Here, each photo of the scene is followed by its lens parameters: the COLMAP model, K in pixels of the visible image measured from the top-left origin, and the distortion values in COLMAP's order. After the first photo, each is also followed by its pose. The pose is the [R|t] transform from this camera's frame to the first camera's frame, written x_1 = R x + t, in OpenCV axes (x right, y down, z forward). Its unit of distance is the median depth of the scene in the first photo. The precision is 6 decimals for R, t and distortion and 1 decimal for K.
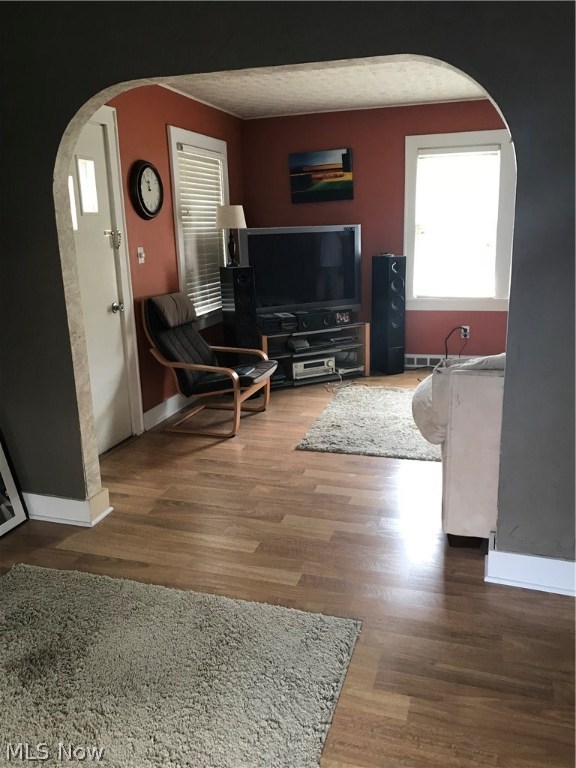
lens RADIAL K [[637.9, 0, 287.3], [0, 637.9, 381.5], [0, 0, 1]] dist [0.039854, -0.023894]
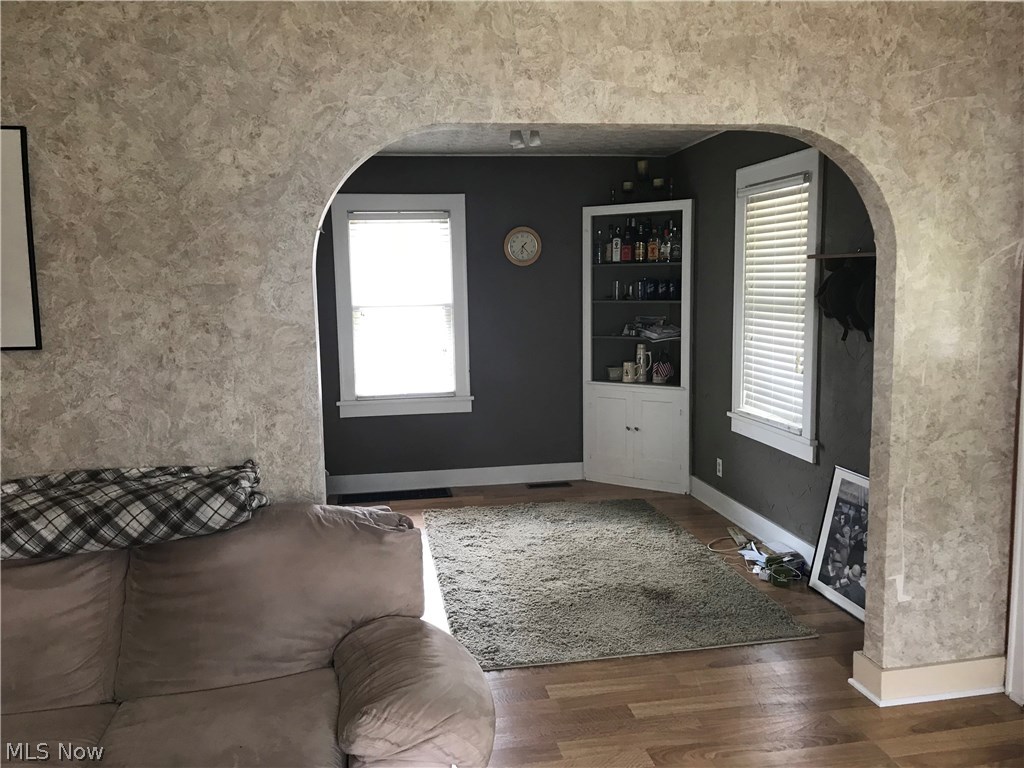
lens RADIAL K [[850.6, 0, 512.3], [0, 850.6, 385.1], [0, 0, 1]] dist [0.039854, -0.023894]
pose [[-0.885924, 0.117211, -0.448776, 0.497749], [-0.054864, 0.934271, 0.352319, -0.467169], [0.460574, 0.336749, -0.821262, 1.633457]]
